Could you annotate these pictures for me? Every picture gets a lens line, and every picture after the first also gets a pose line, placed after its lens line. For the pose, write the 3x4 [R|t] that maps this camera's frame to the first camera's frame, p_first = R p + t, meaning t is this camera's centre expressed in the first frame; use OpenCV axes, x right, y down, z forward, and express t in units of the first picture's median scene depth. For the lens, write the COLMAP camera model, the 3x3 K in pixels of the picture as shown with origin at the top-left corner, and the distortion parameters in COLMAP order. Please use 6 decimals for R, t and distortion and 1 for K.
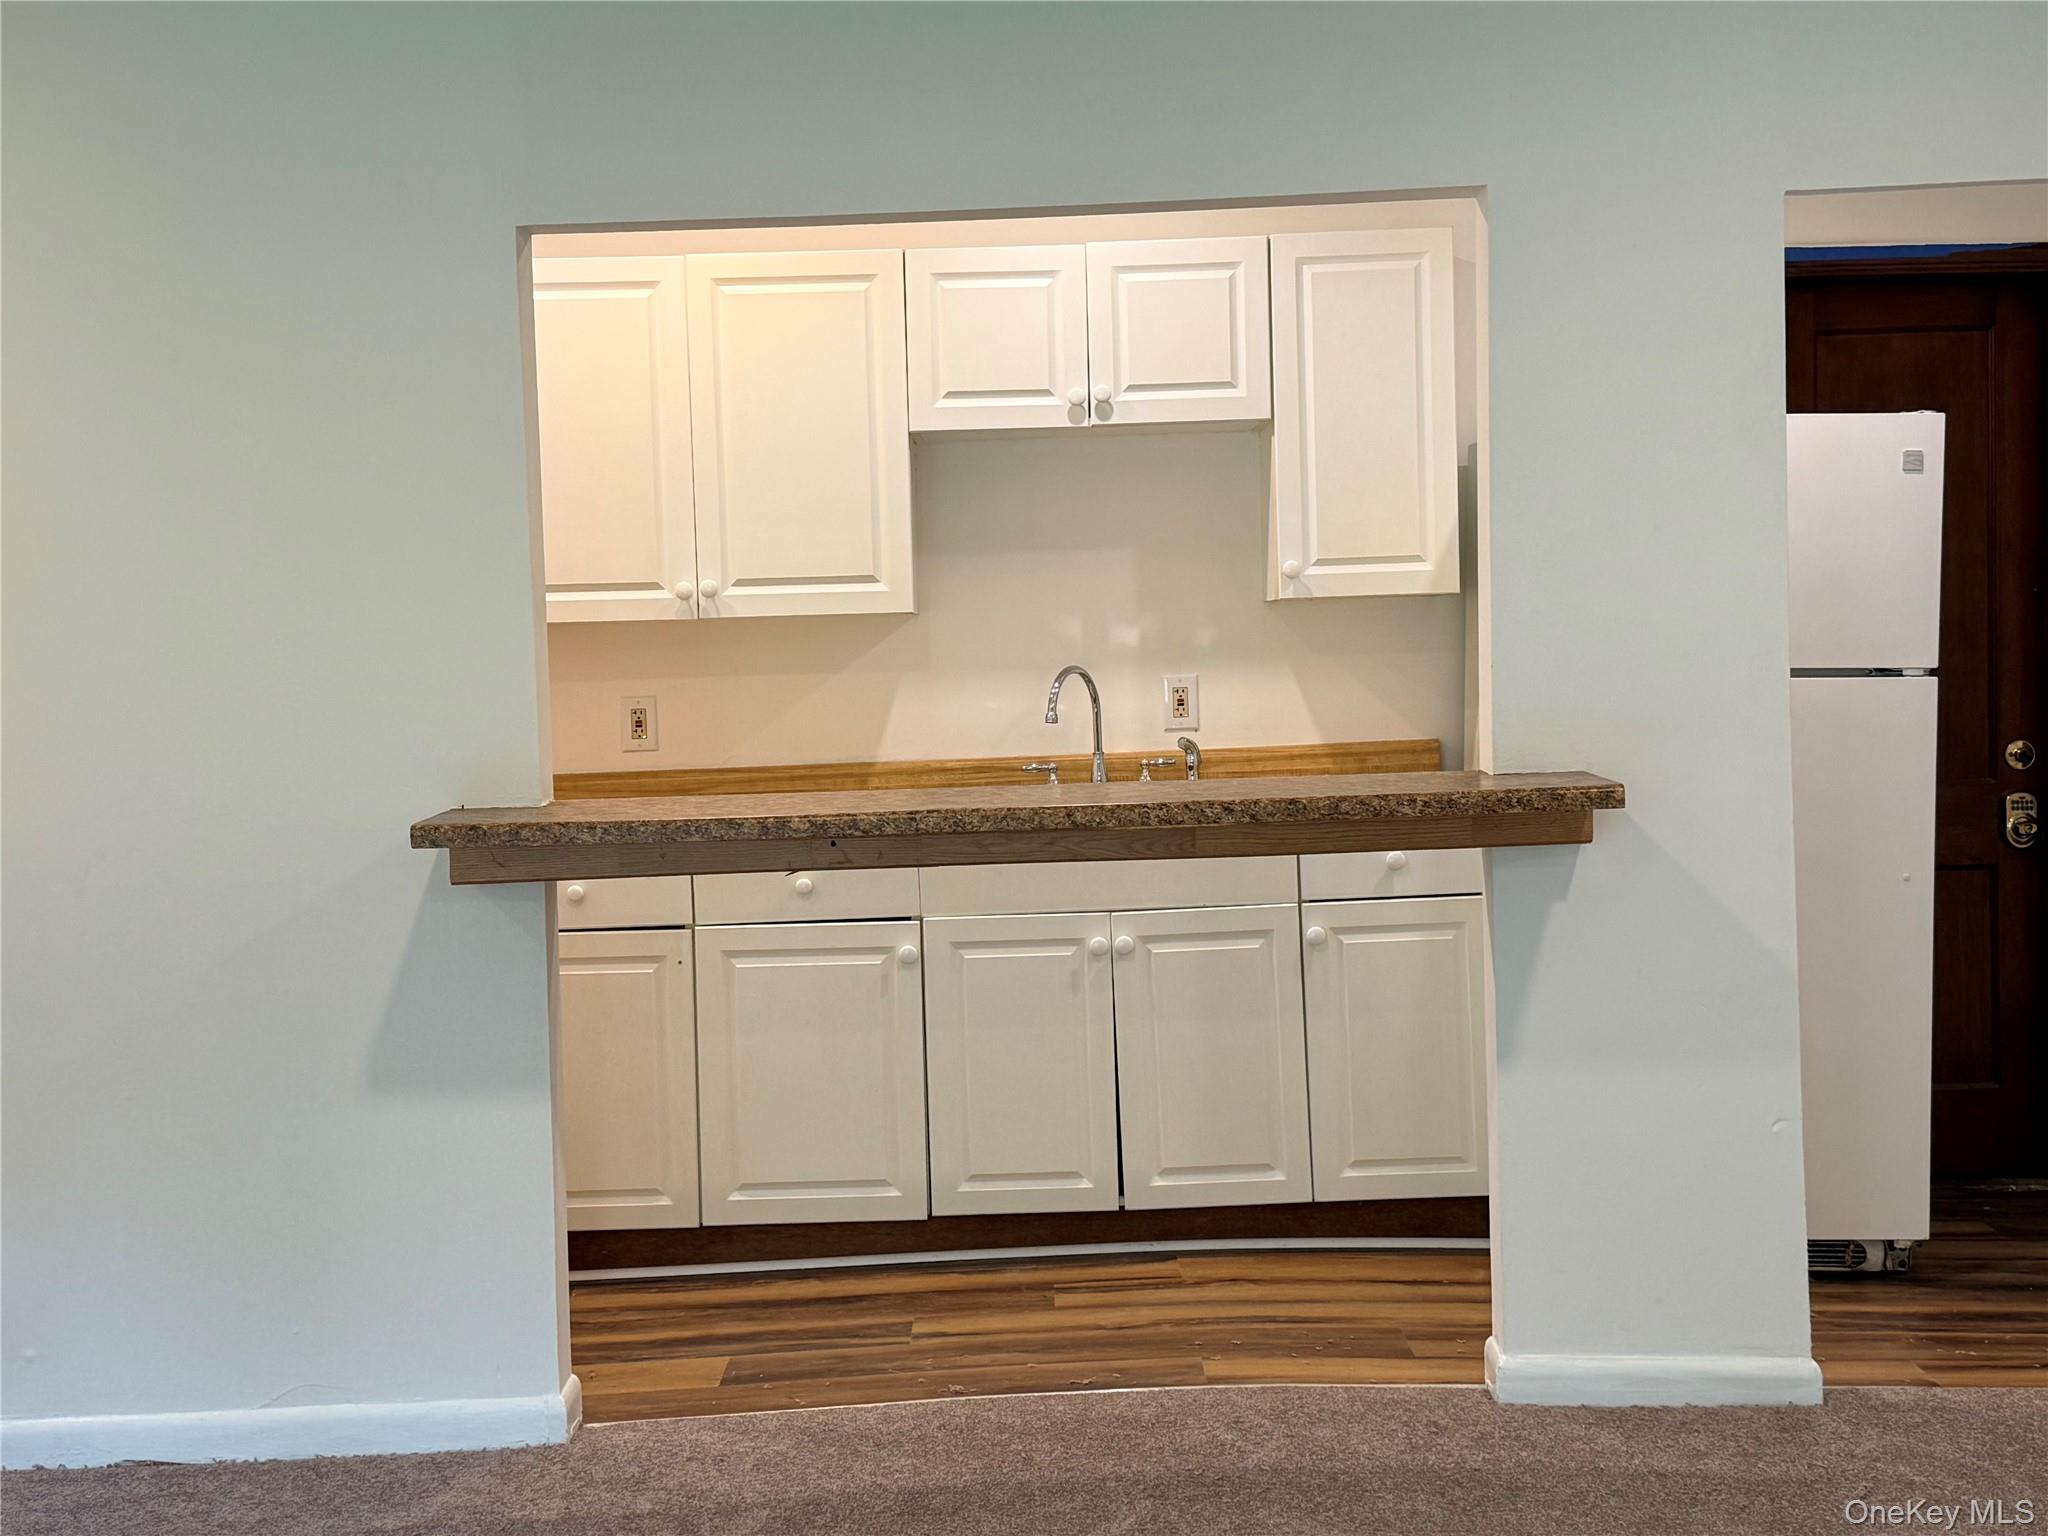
lens RADIAL K [[2646.9, 0, 998.7], [0, 2646.9, 772.2], [0, 0, 1]] dist [0.123018, -0.064050]
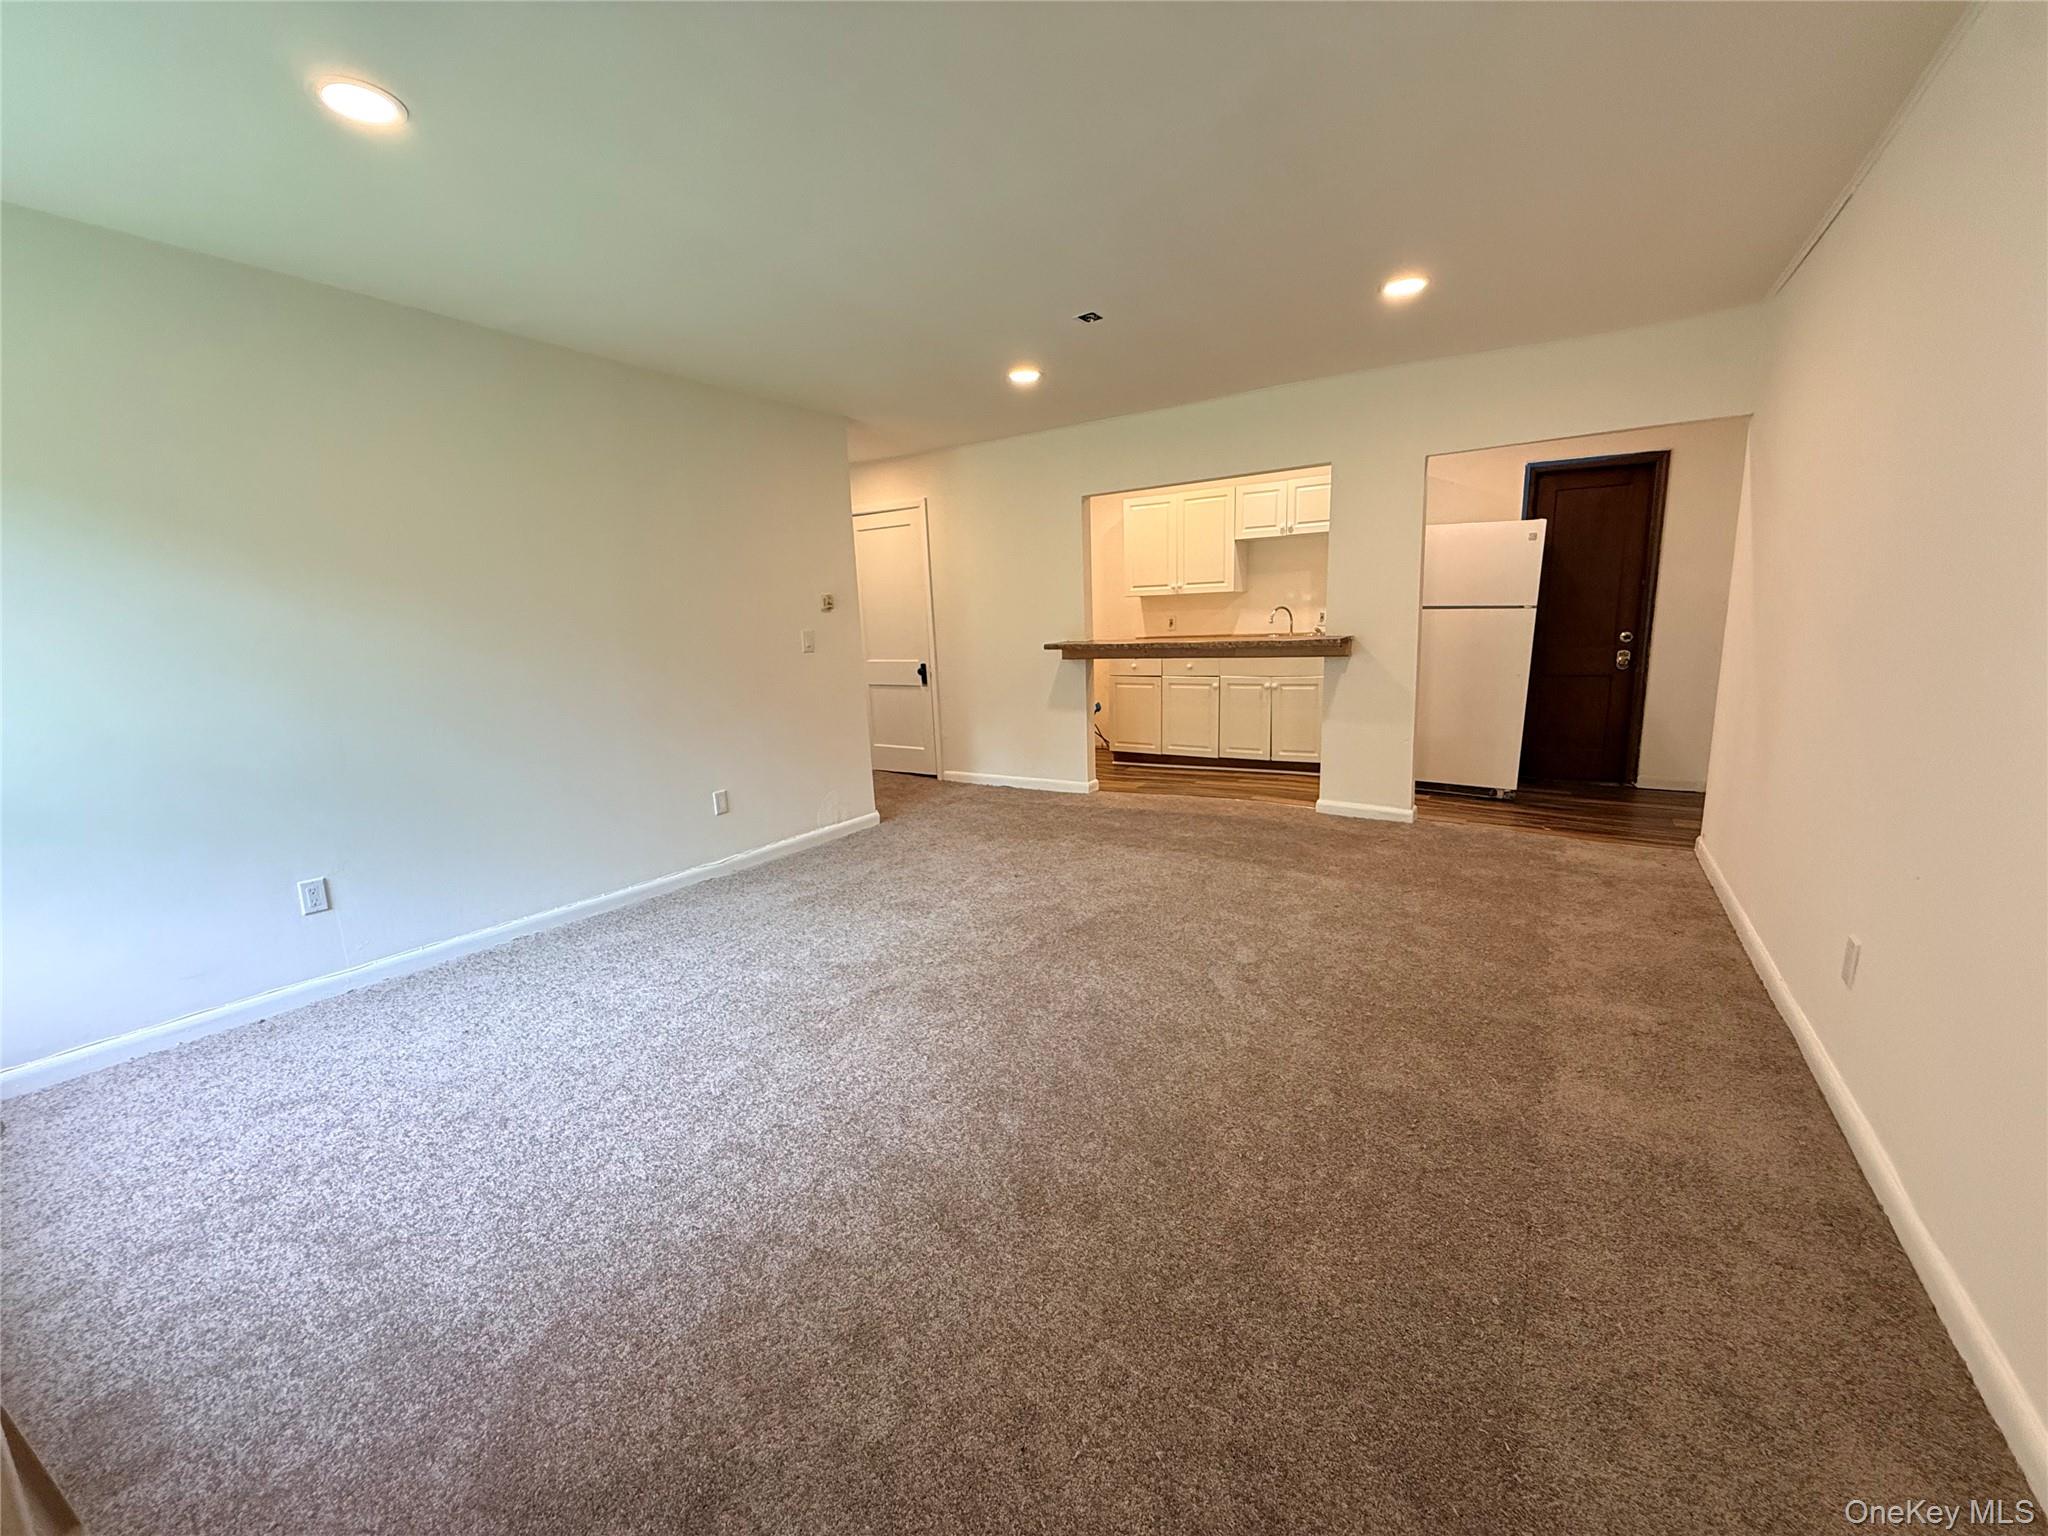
lens RADIAL K [[814.3, 0, 1022.7], [0, 814.3, 766.3], [0, 0, 1]] dist [-0.001557, -0.000109]
pose [[0.843915, 0.097685, -0.527508, 0.346076], [-0.018992, 0.988106, 0.152595, 0.011147], [0.536140, -0.118759, 0.835733, -0.102904]]
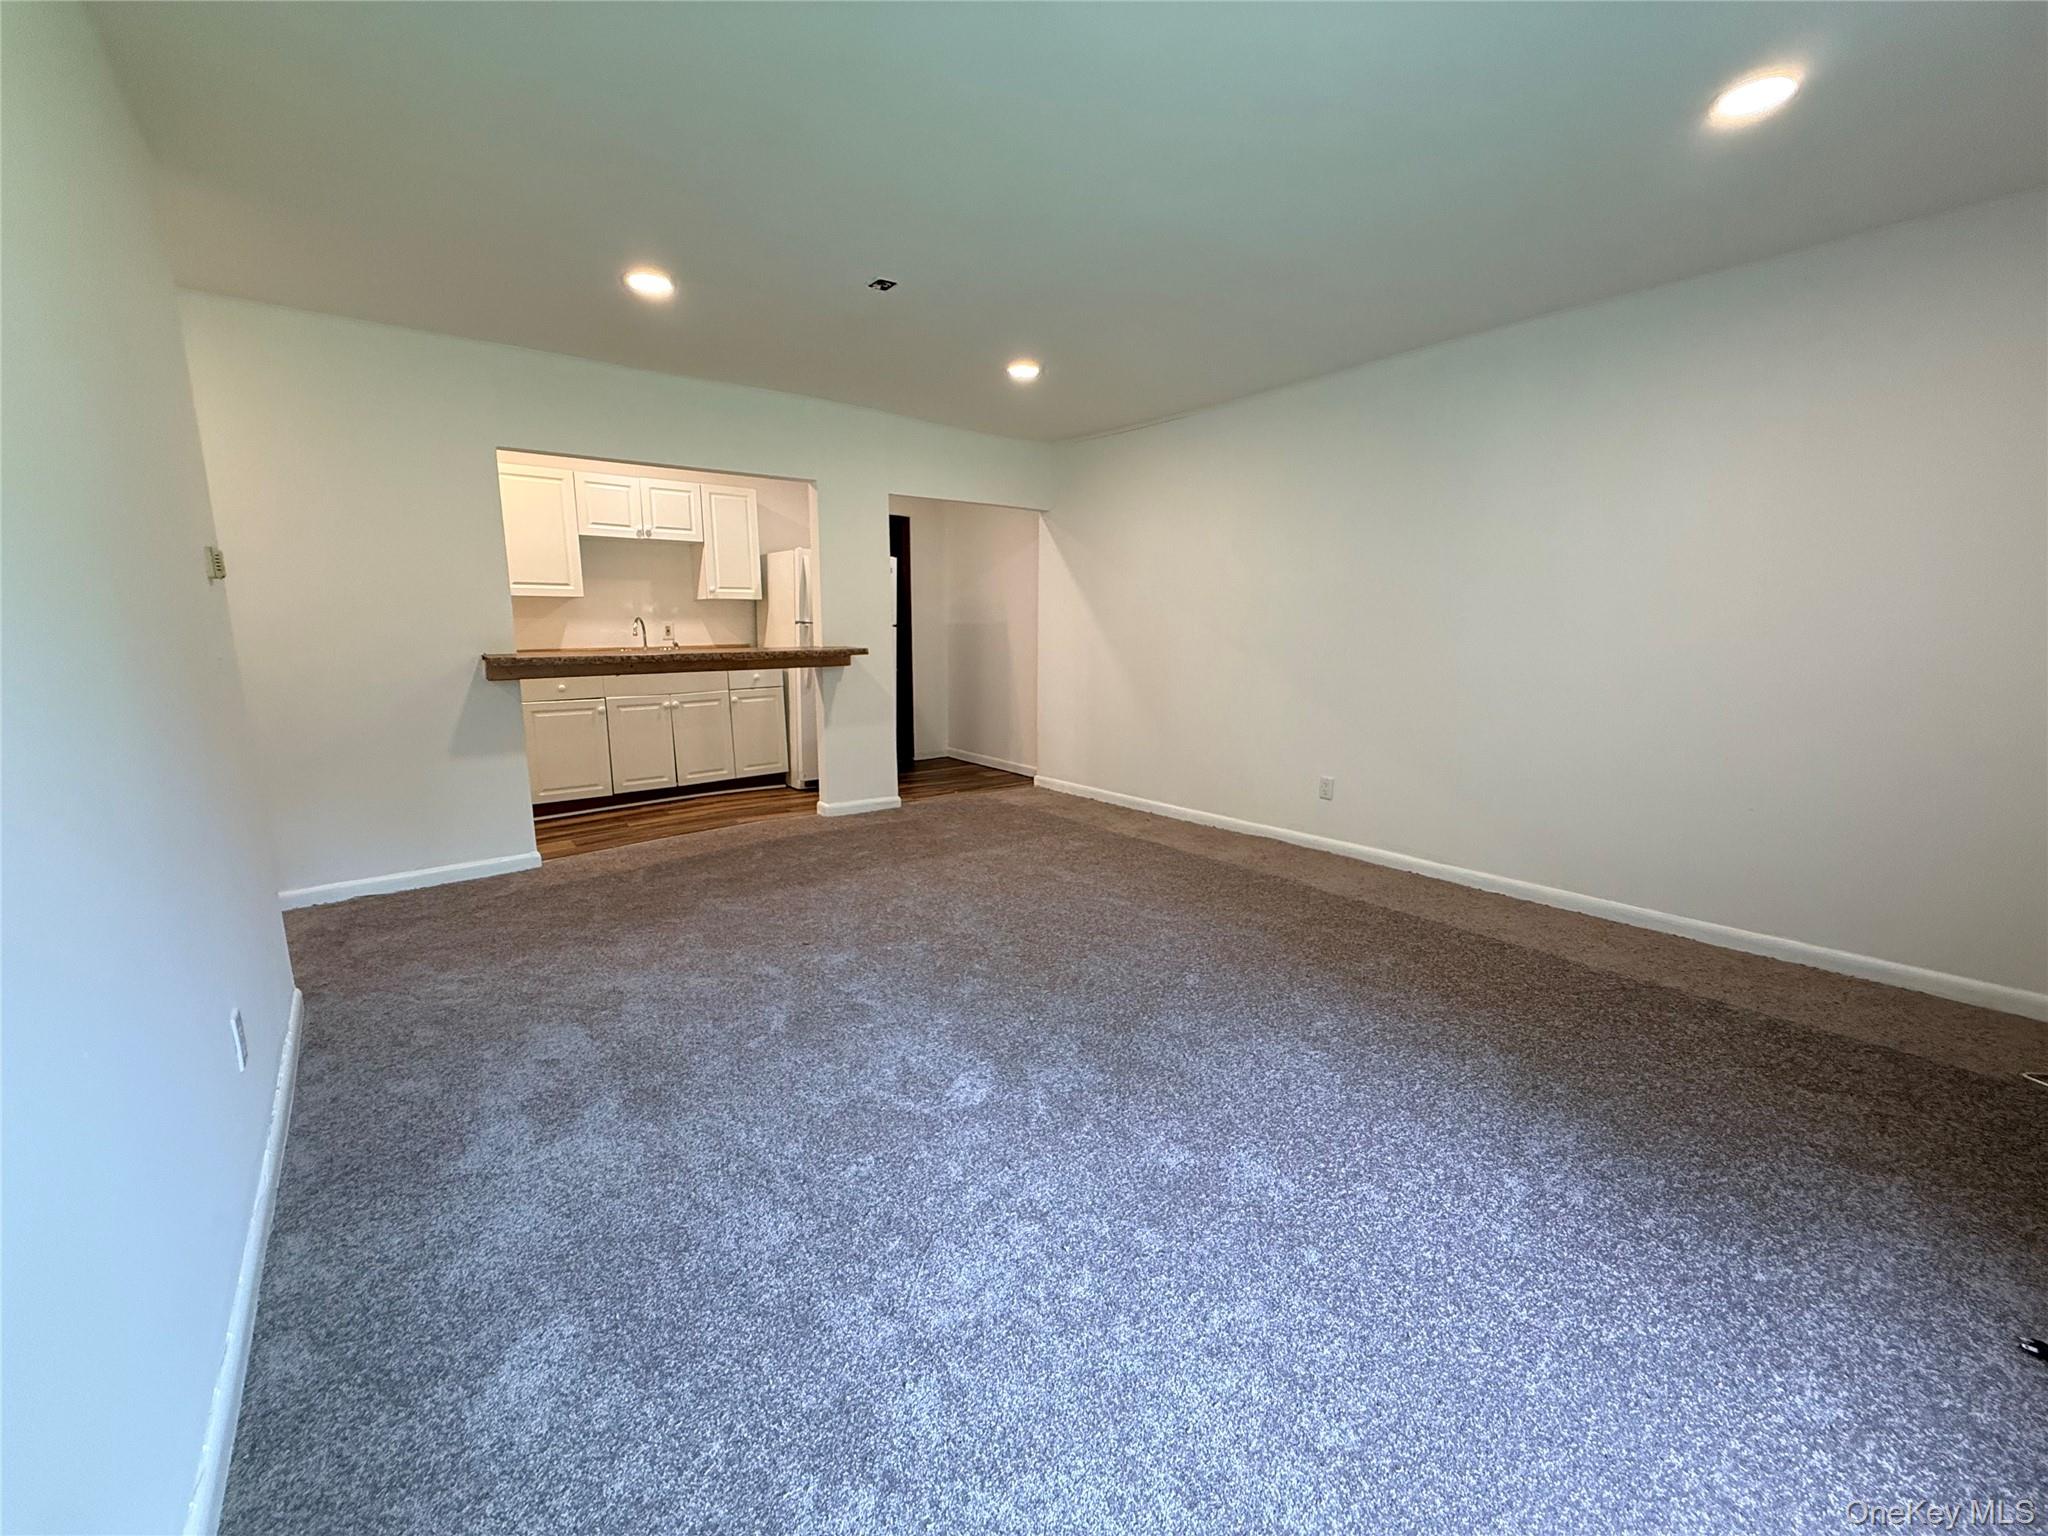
lens RADIAL K [[814.3, 0, 1022.7], [0, 814.3, 766.3], [0, 0, 1]] dist [-0.001557, -0.000109]
pose [[0.775073, -0.079313, 0.626874, -0.250702], [0.010334, 0.993549, 0.112929, 0.032104], [-0.631787, -0.081050, 0.770893, -0.036230]]
